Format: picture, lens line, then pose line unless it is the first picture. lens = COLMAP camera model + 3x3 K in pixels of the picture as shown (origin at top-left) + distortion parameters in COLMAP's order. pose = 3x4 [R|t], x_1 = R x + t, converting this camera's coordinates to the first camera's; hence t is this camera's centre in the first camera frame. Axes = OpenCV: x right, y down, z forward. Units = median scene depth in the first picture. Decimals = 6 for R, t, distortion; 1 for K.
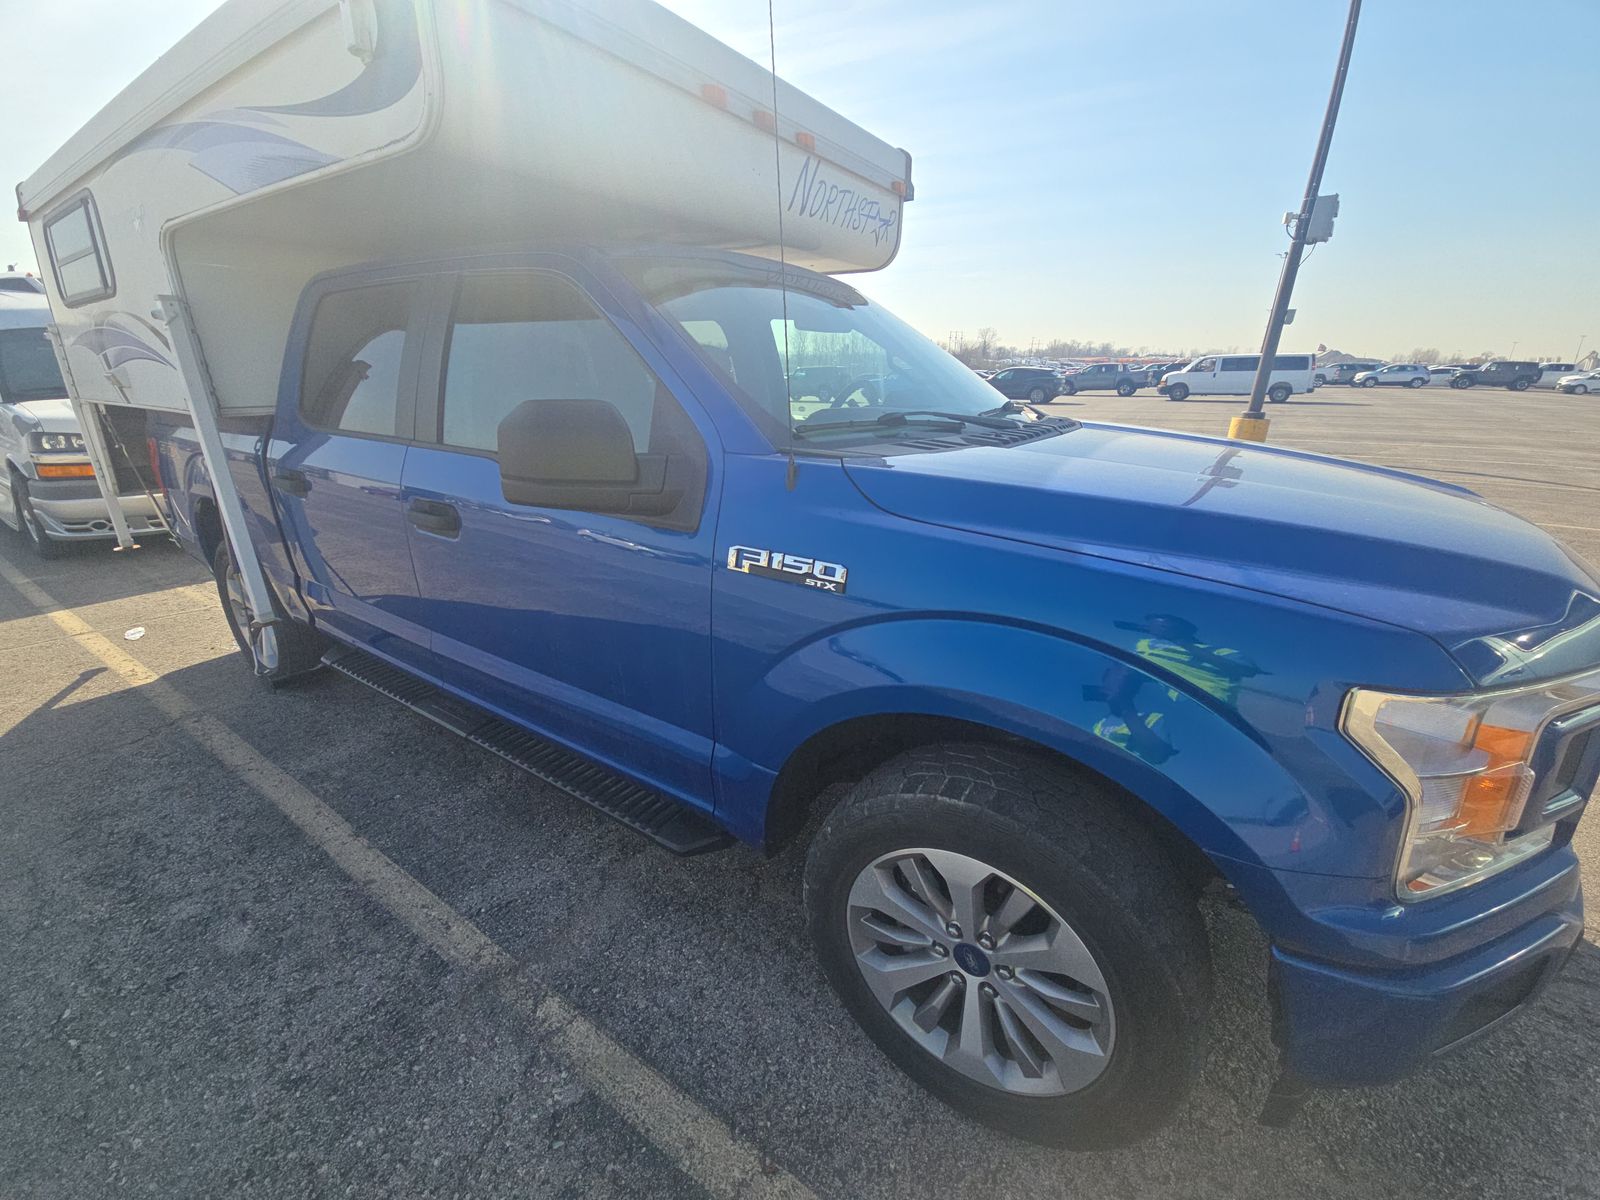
lens RADIAL K [[652.7, 0, 795.7], [0, 652.7, 607.1], [0, 0, 1]] dist [0.000210, -0.001066]
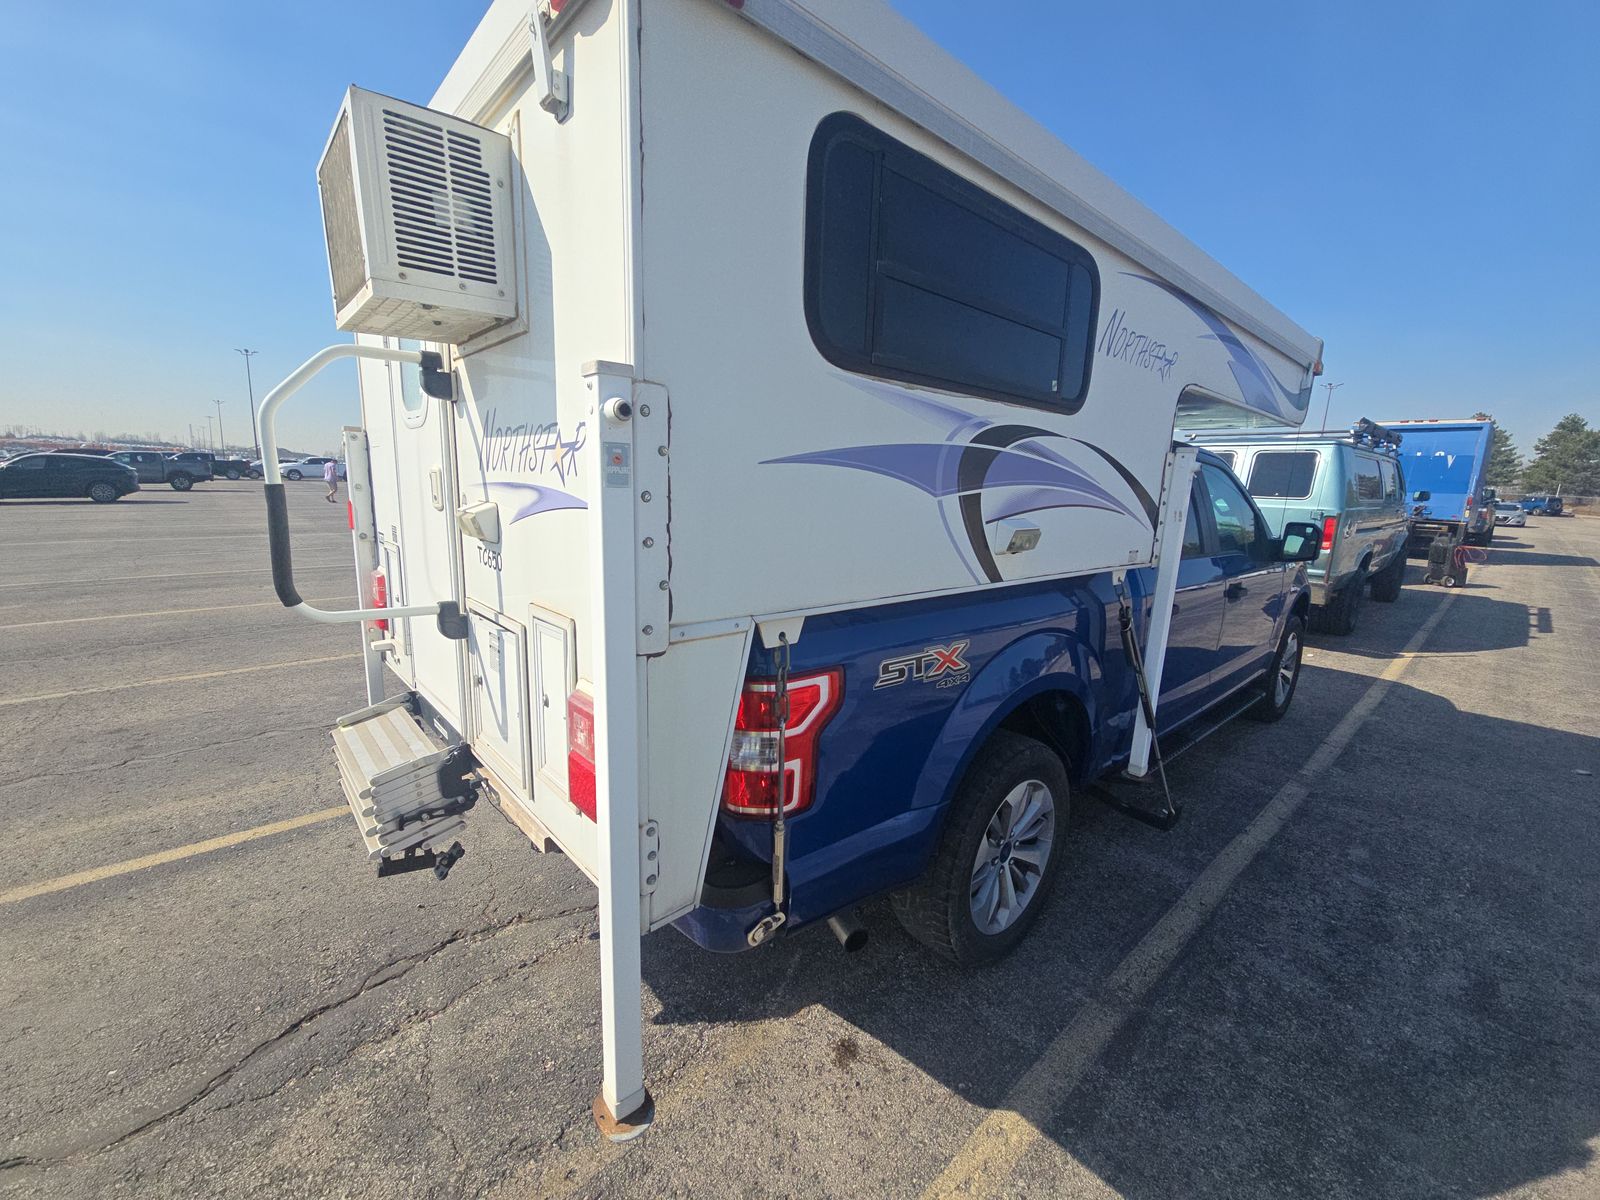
lens RADIAL K [[652.7, 0, 801.2], [0, 652.7, 602.6], [0, 0, 1]] dist [0.000210, -0.001066]
pose [[0.243713, -0.173531, 0.954197, -1.967404], [0.301034, 0.948803, 0.095662, -0.489840], [-0.921945, 0.263931, 0.283474, 1.234444]]
